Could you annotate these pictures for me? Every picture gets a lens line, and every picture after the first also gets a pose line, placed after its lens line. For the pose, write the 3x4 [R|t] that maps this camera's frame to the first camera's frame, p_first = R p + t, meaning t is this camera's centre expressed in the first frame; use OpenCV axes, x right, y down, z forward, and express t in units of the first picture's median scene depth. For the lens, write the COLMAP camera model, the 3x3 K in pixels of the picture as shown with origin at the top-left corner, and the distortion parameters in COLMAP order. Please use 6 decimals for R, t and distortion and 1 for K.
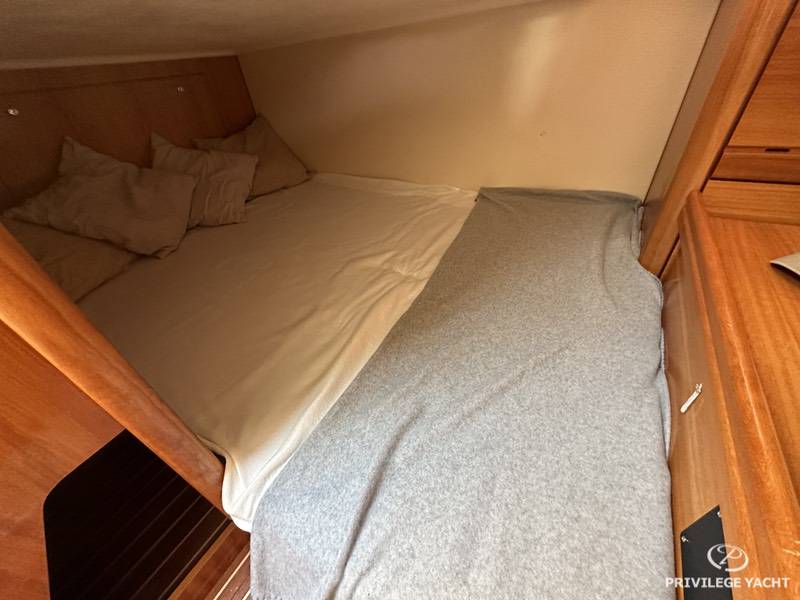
lens RADIAL K [[320.2, 0, 397.9], [0, 320.2, 299.2], [0, 0, 1]] dist [-0.010725, 0.004427]
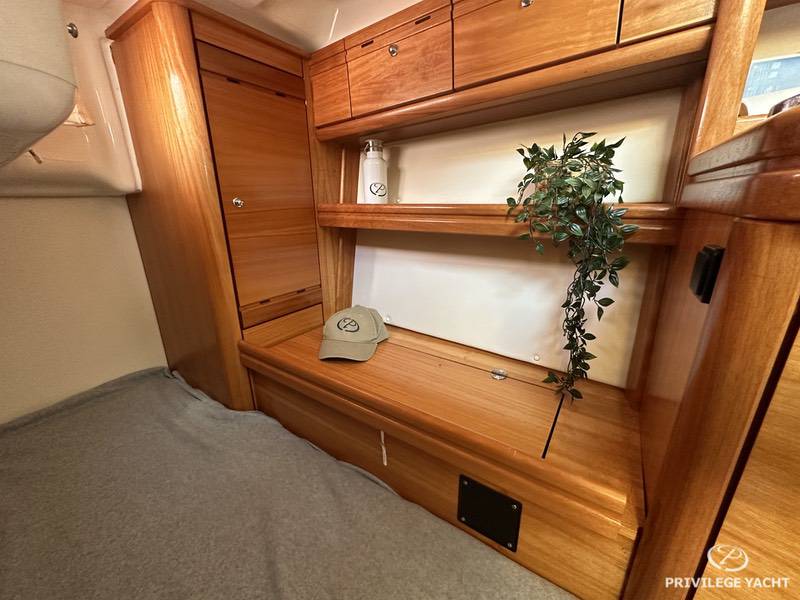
lens RADIAL K [[320.2, 0, 397.9], [0, 320.2, 299.2], [0, 0, 1]] dist [-0.010725, 0.004427]
pose [[0.069702, -0.204151, 0.976455, -0.205890], [0.623050, 0.773350, 0.117212, -0.228650], [-0.779070, 0.600211, 0.181100, 0.199046]]
